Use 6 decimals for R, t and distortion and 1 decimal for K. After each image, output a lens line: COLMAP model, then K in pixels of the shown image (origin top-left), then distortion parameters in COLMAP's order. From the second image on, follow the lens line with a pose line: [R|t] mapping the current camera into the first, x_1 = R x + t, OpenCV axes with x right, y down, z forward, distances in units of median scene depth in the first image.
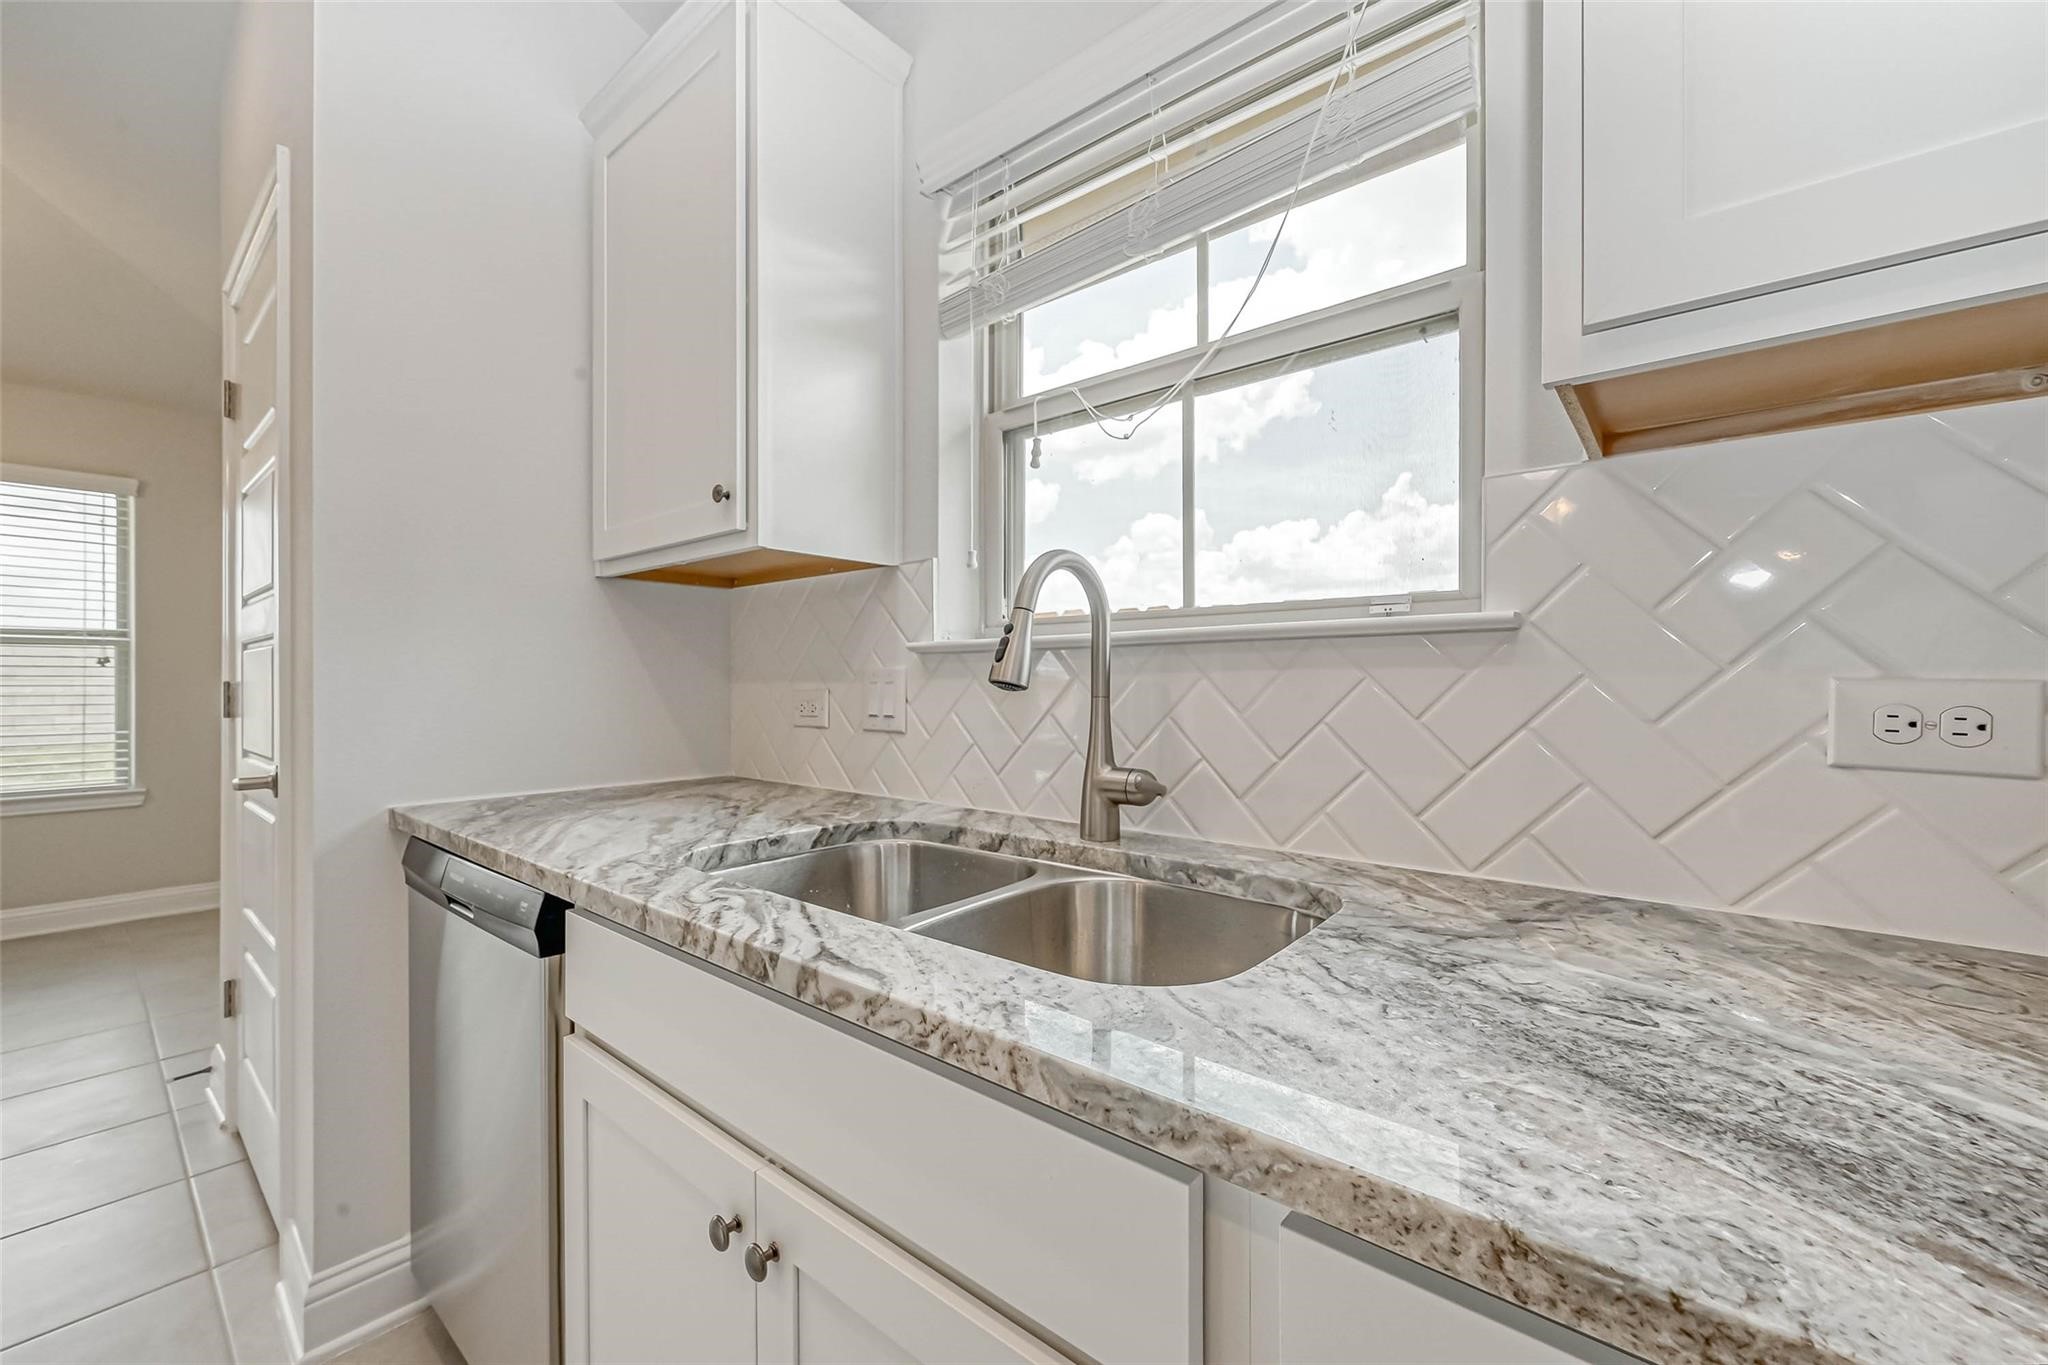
lens RADIAL K [[851.8, 0, 1024.0], [0, 851.8, 682.5], [0, 0, 1]] dist [0.001624, 0.000177]
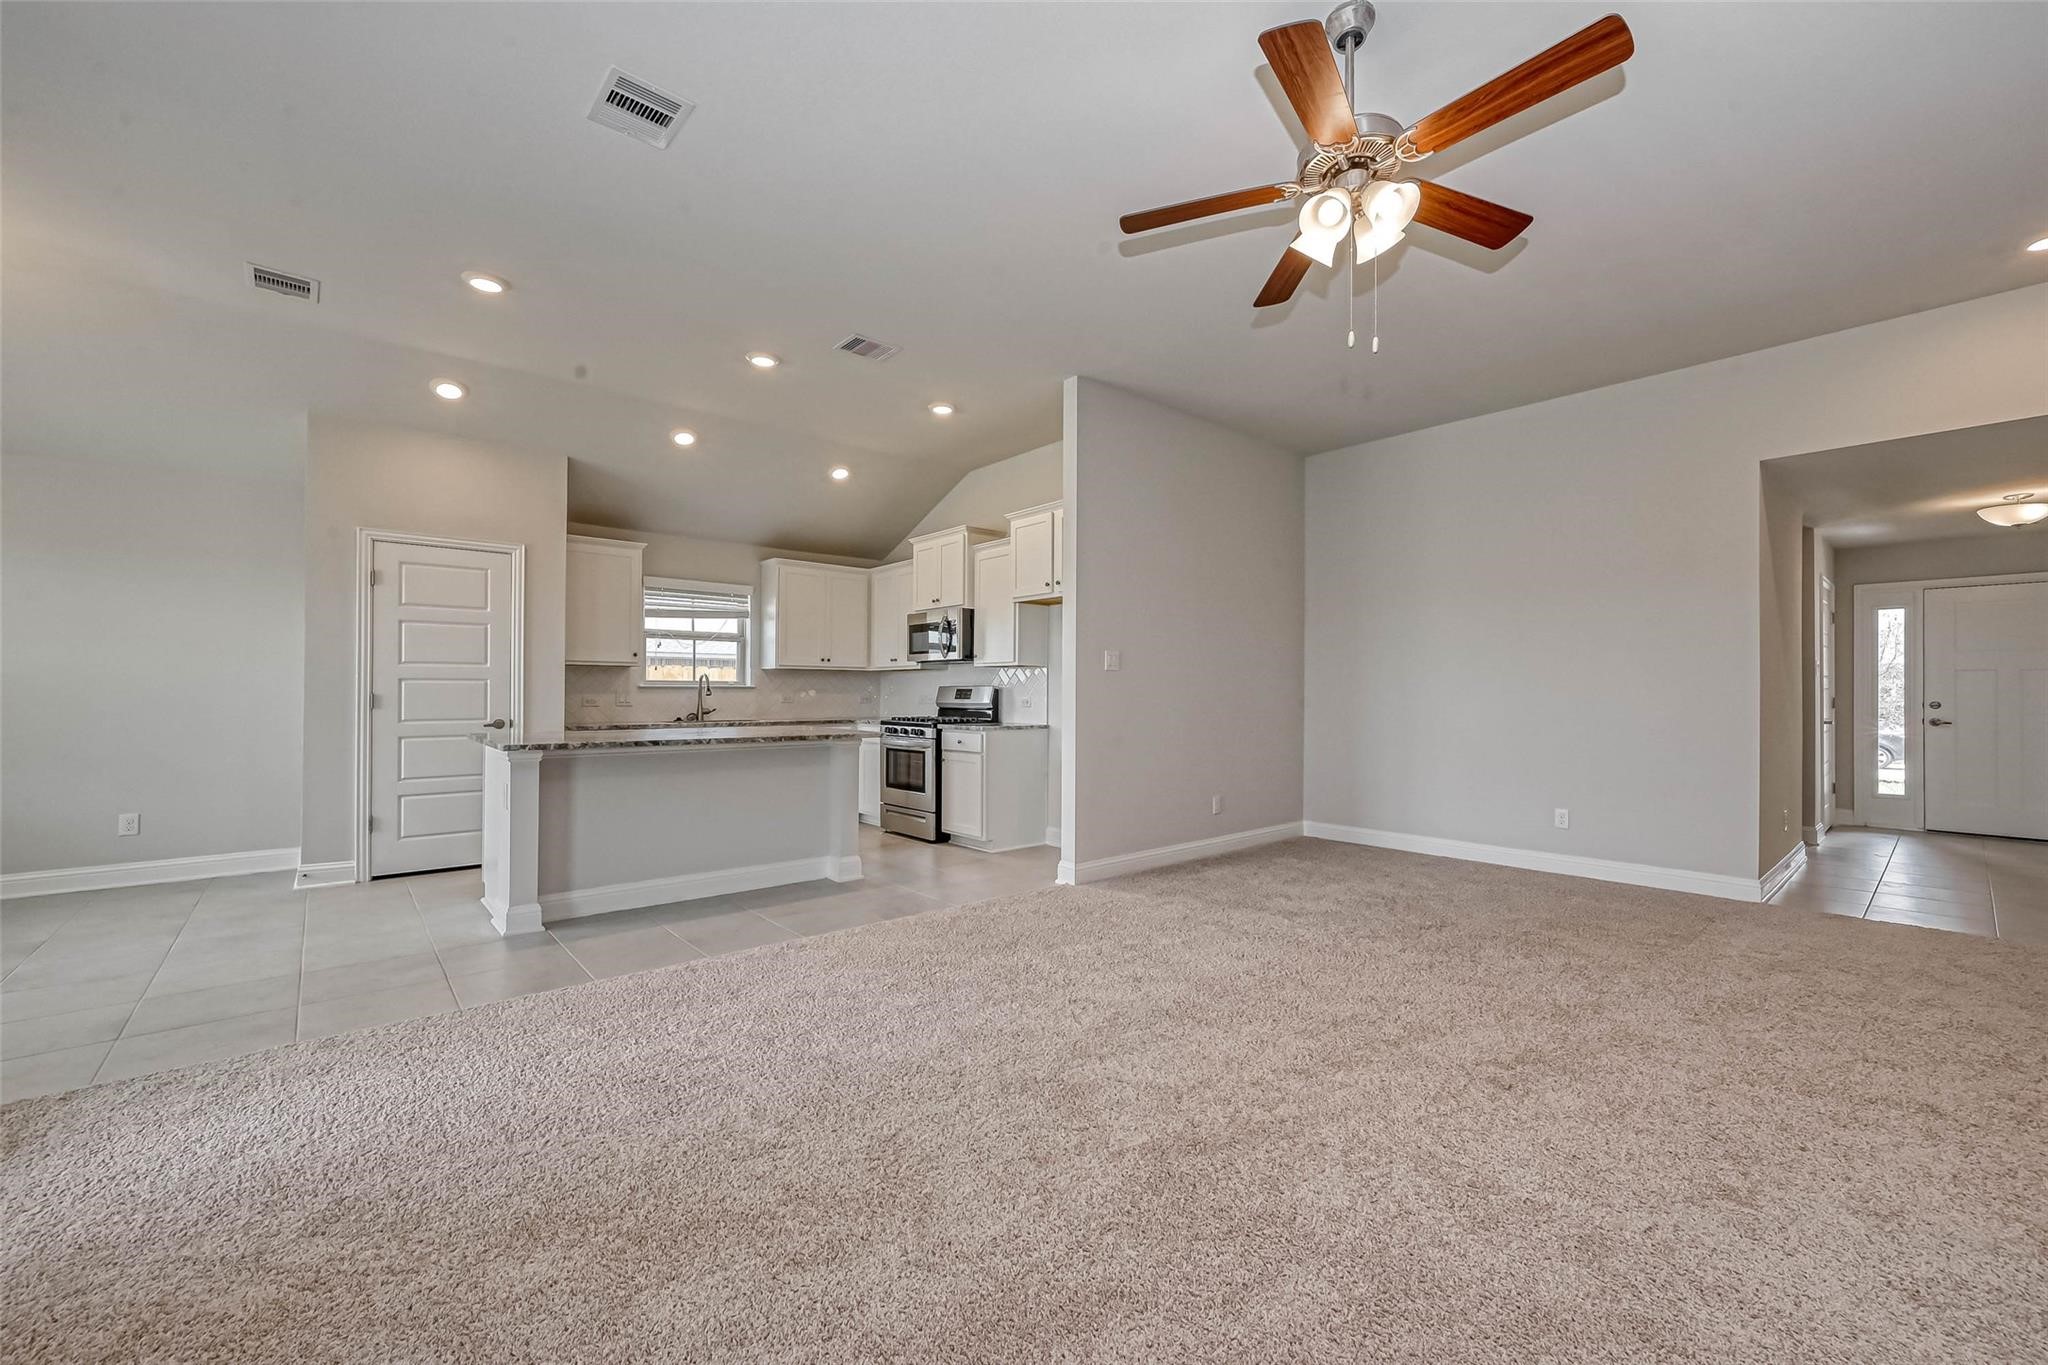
lens RADIAL K [[813.8, 0, 1024.0], [0, 813.8, 682.5], [0, 0, 1]] dist [-0.001794, -0.000007]
pose [[0.178750, 0.015874, 0.983767, -4.411089], [-0.003830, 0.999873, -0.015438, -0.003796], [-0.983887, -0.001008, 0.178788, -1.943791]]
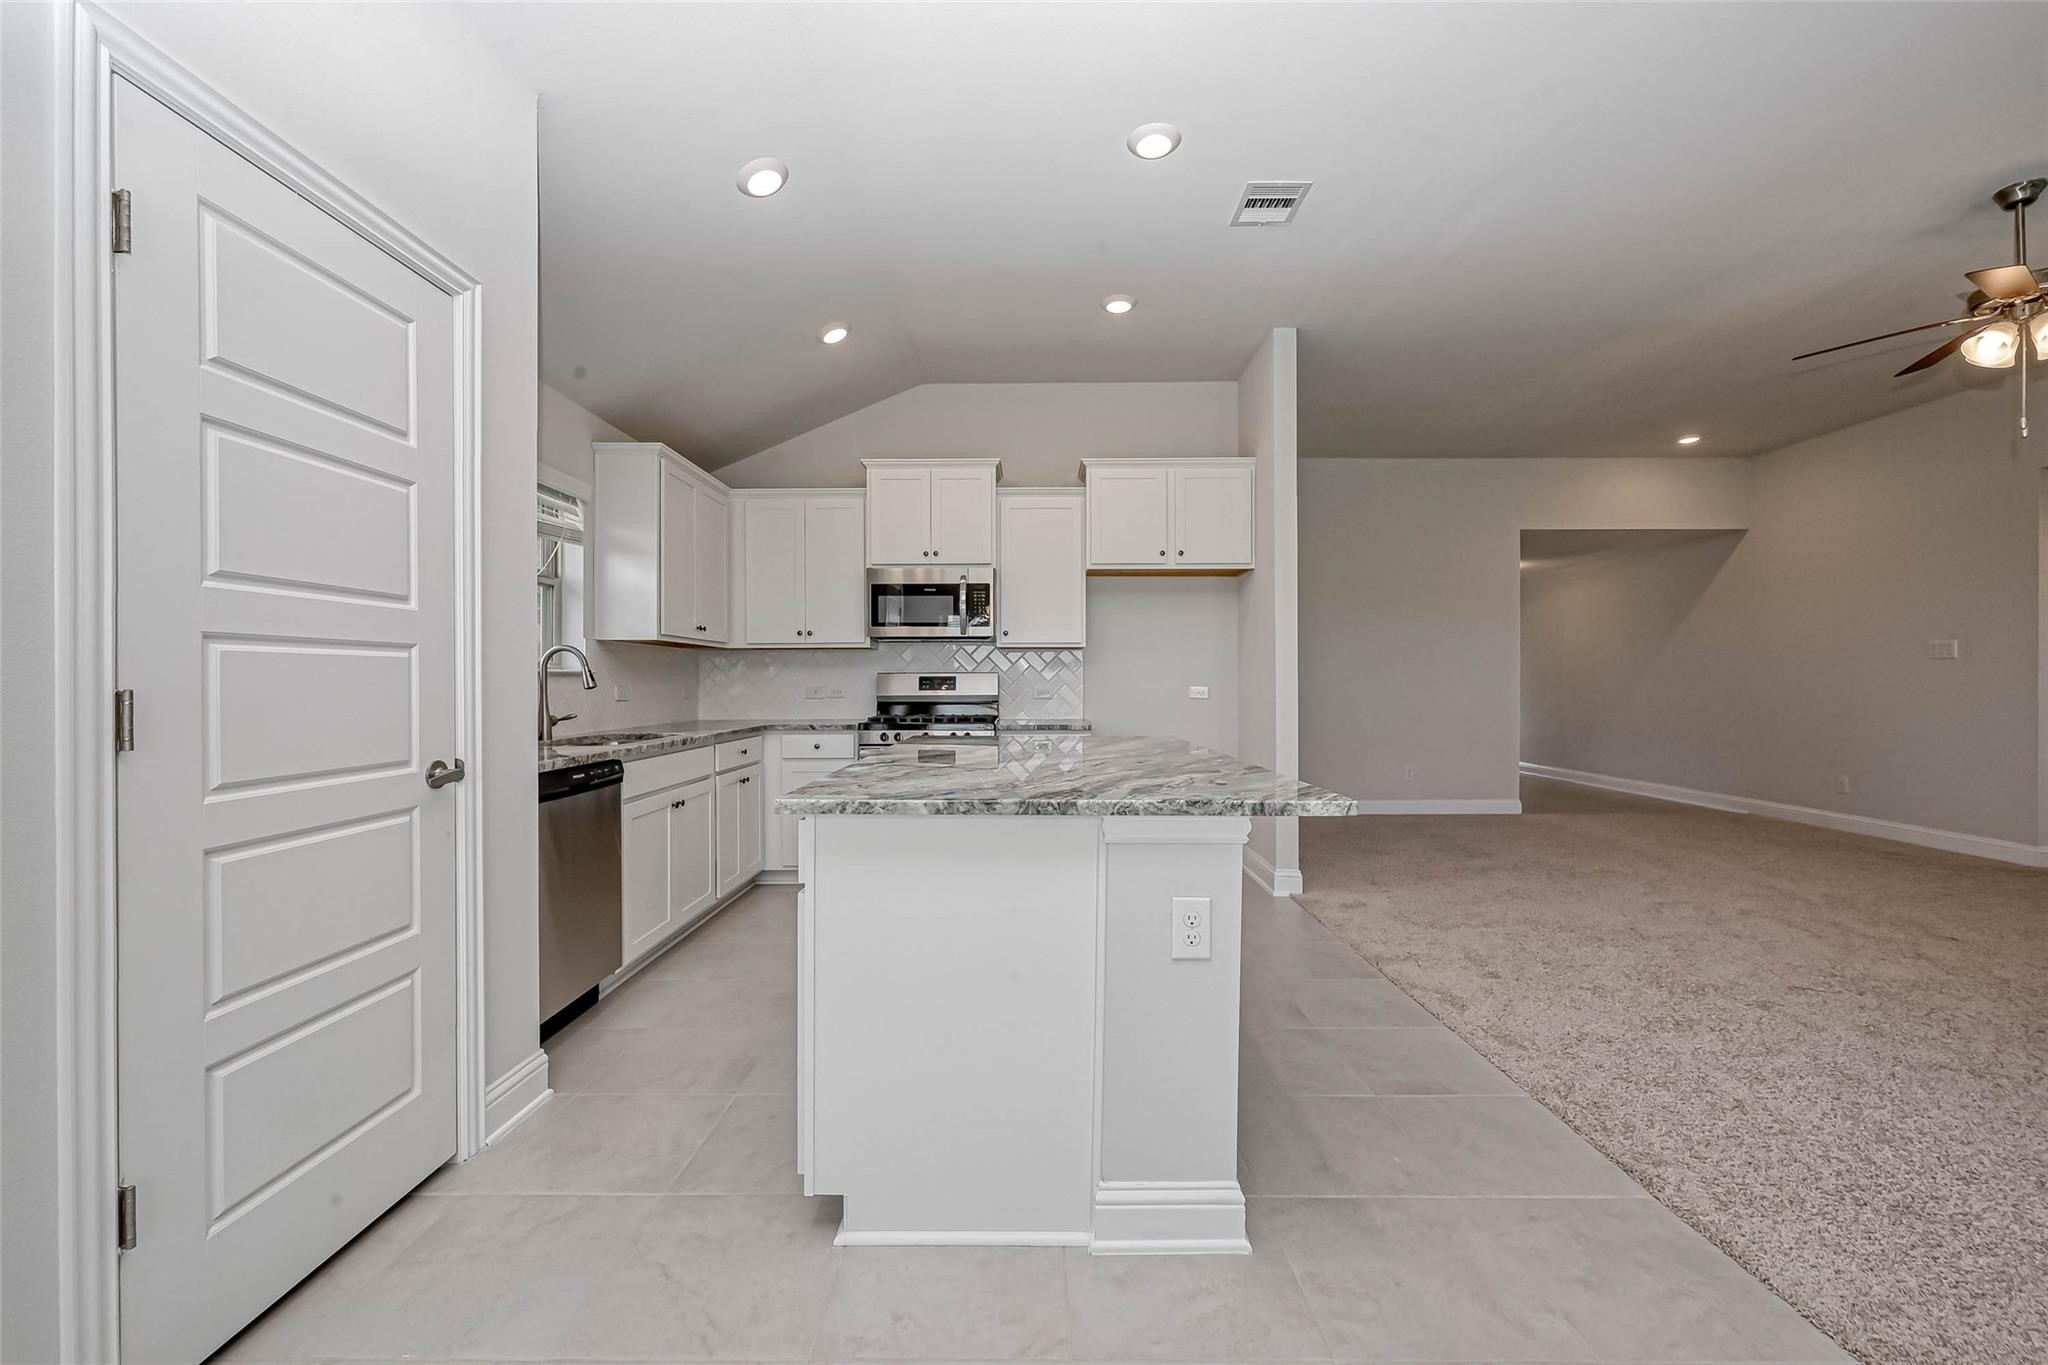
lens RADIAL K [[813.8, 0, 1024.0], [0, 813.8, 682.5], [0, 0, 1]] dist [-0.001794, -0.000007]
pose [[-0.626242, 0.003683, 0.779620, -2.717562], [0.003568, 0.999992, -0.001858, -0.004639], [-0.779621, 0.001618, -0.626250, 1.274056]]
